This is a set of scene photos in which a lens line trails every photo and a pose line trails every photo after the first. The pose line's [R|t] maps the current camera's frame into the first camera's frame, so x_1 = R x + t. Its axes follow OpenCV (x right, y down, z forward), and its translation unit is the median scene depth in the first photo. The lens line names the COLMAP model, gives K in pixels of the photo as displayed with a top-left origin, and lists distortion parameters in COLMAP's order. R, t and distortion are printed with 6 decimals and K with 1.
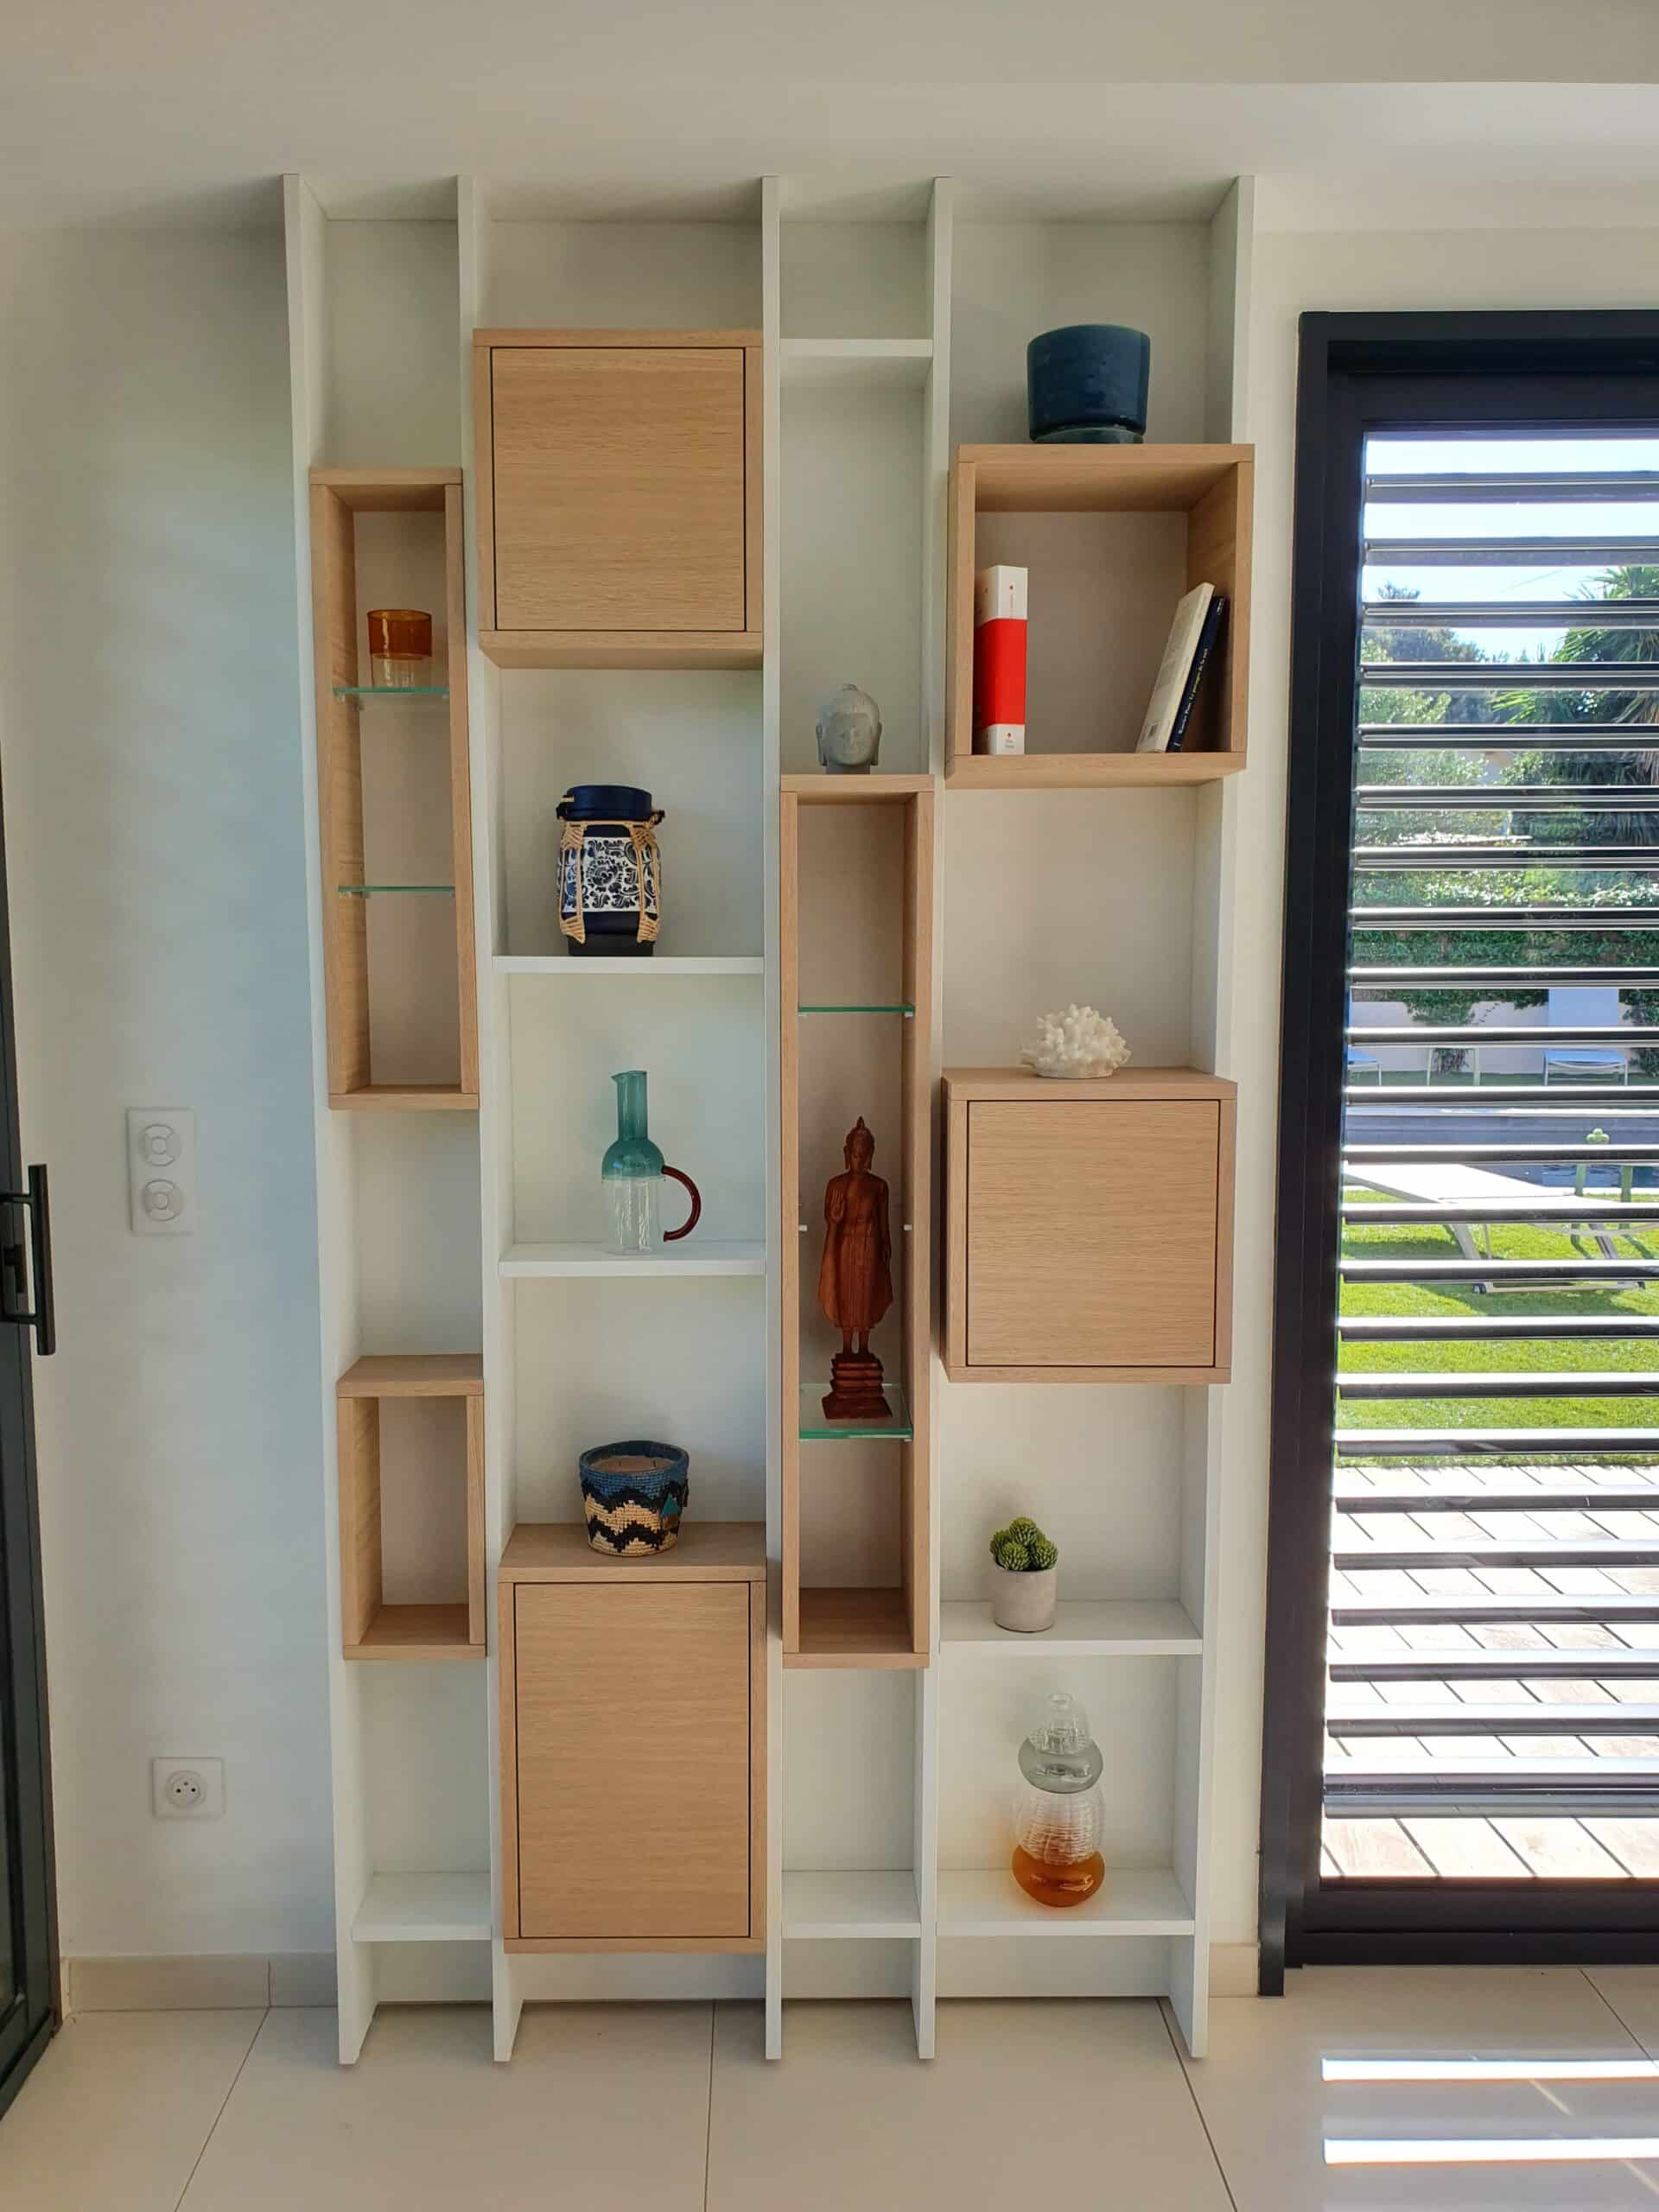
lens RADIAL K [[1690.6, 0, 828.5], [0, 1690.6, 1116.8], [0, 0, 1]] dist [0.019210, -0.026422]
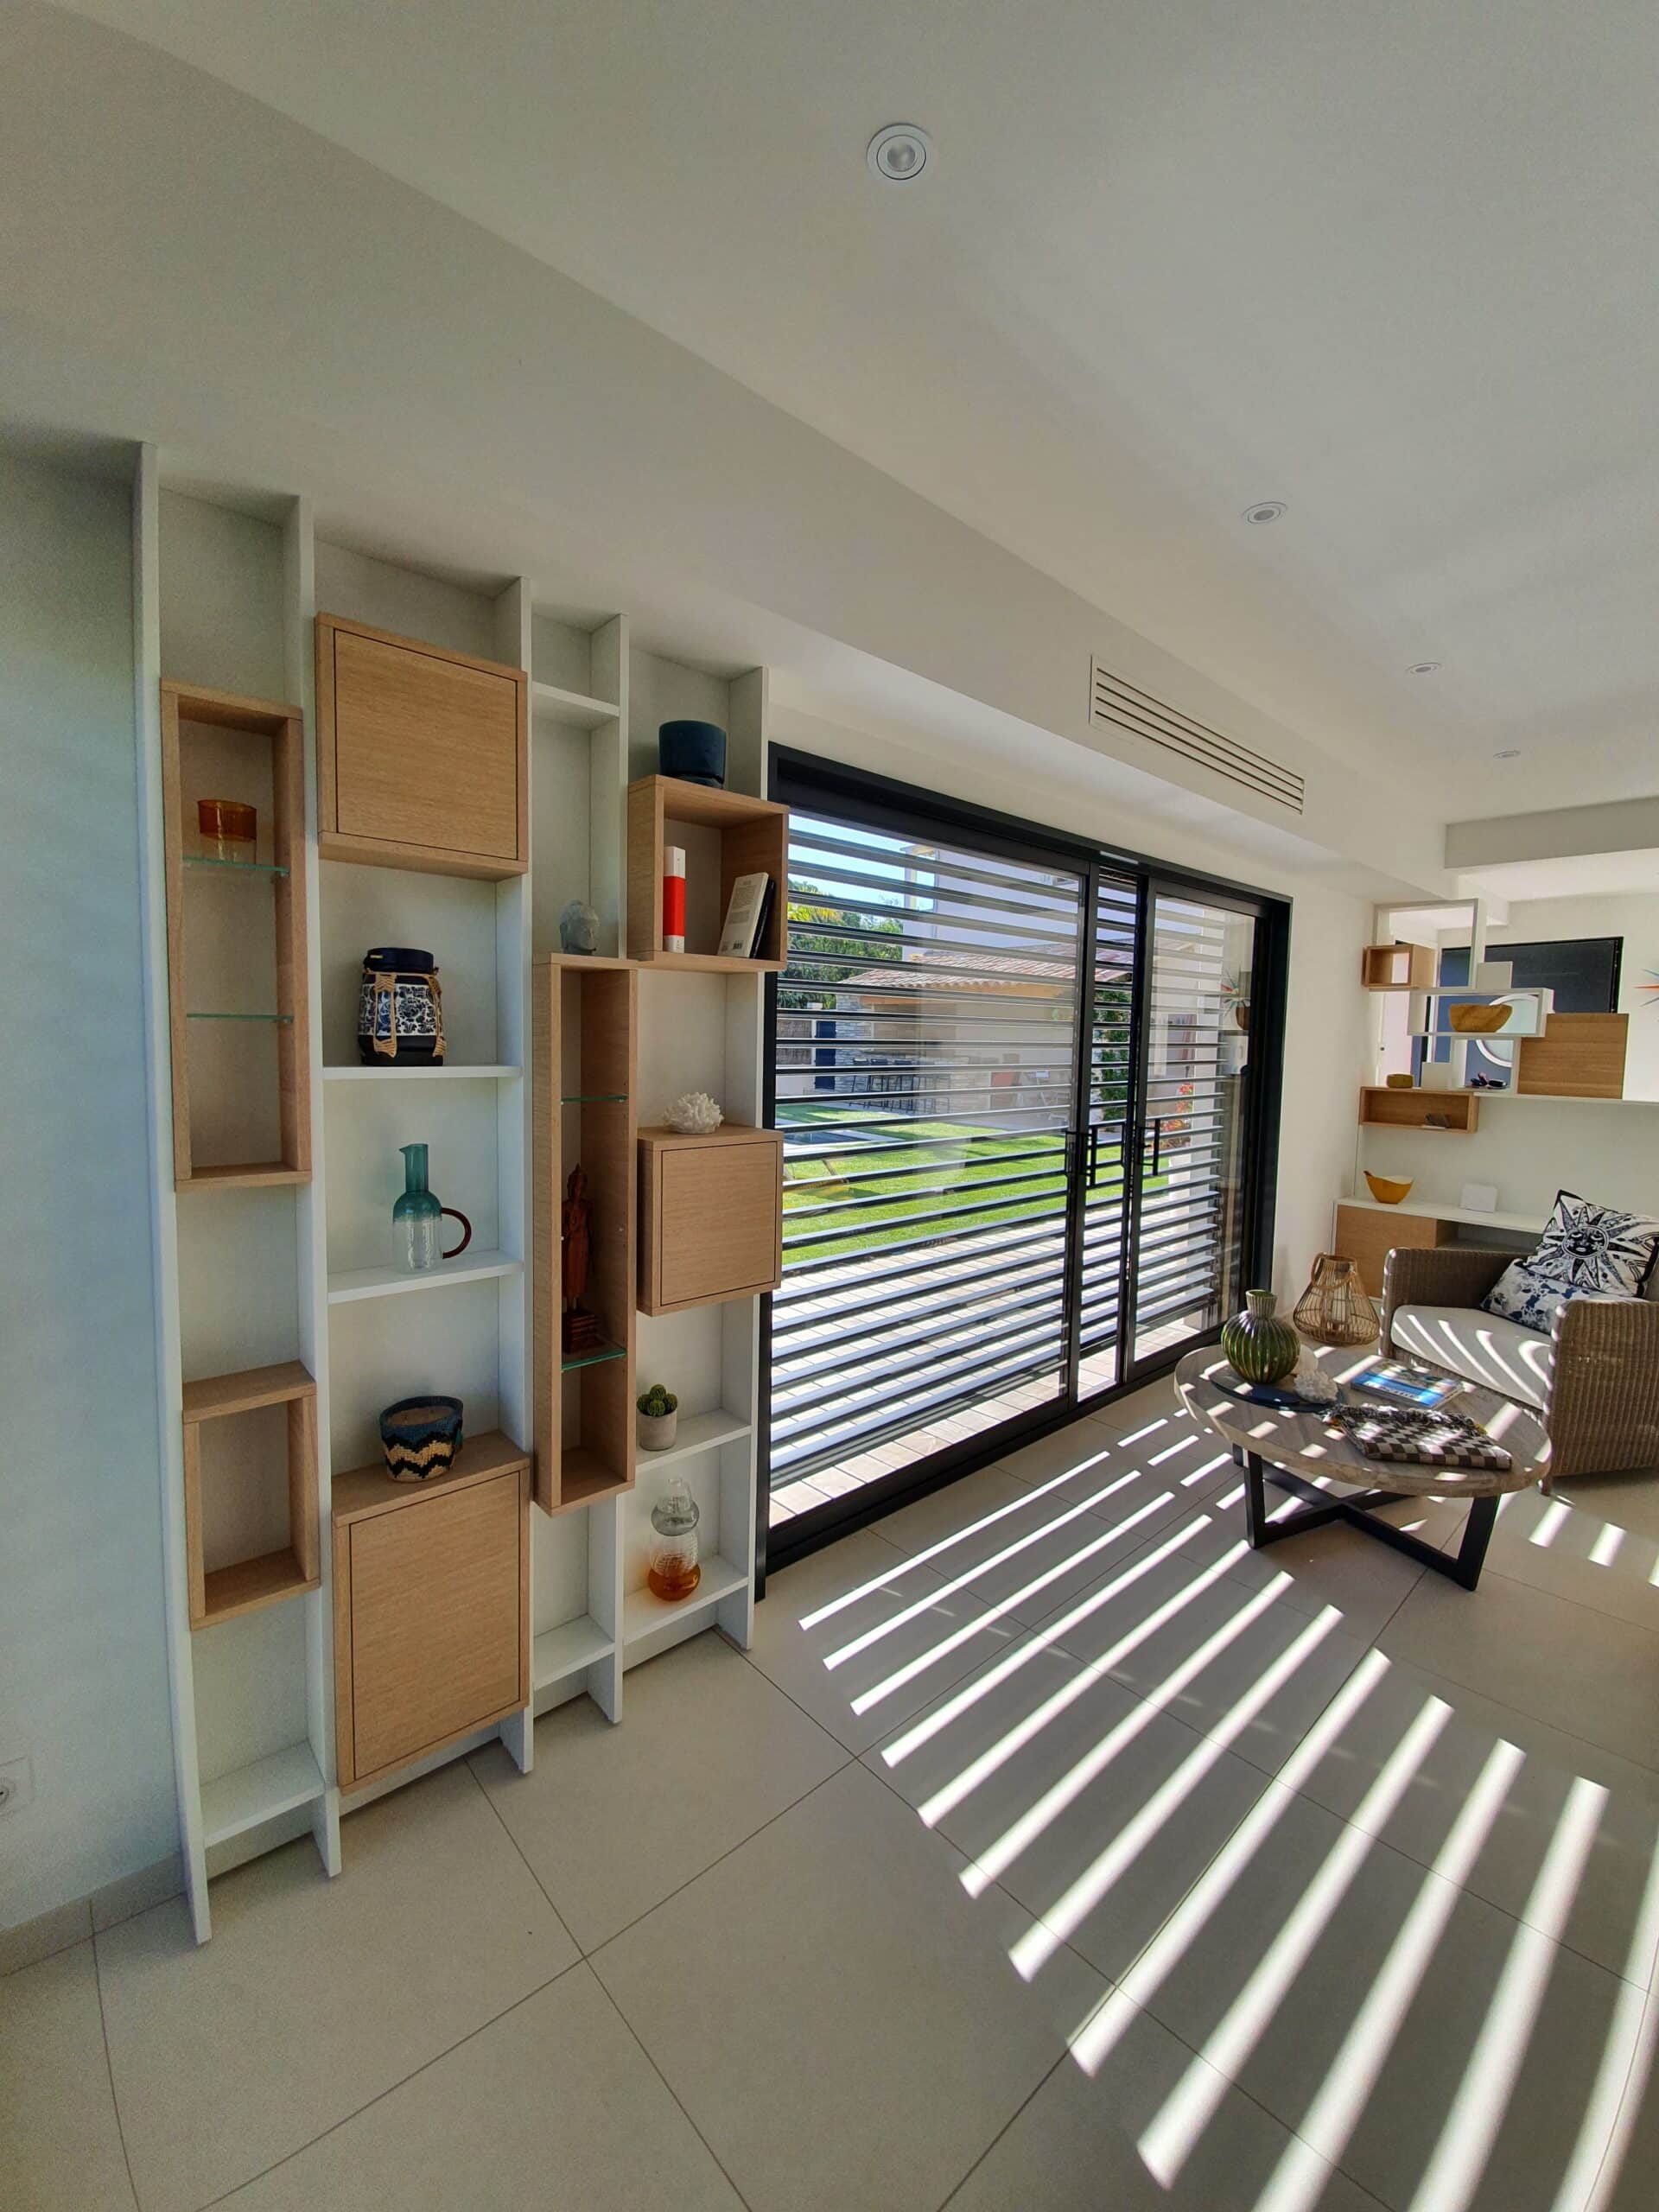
lens RADIAL K [[889.7, 0, 820.2], [0, 889.7, 1105.9], [0, 0, 1]] dist [-0.013723, -0.006739]
pose [[0.733127, -0.036191, 0.679129, -0.387965], [0.057124, 0.998331, -0.008464, -0.035051], [-0.677689, 0.045000, 0.733970, 0.210458]]
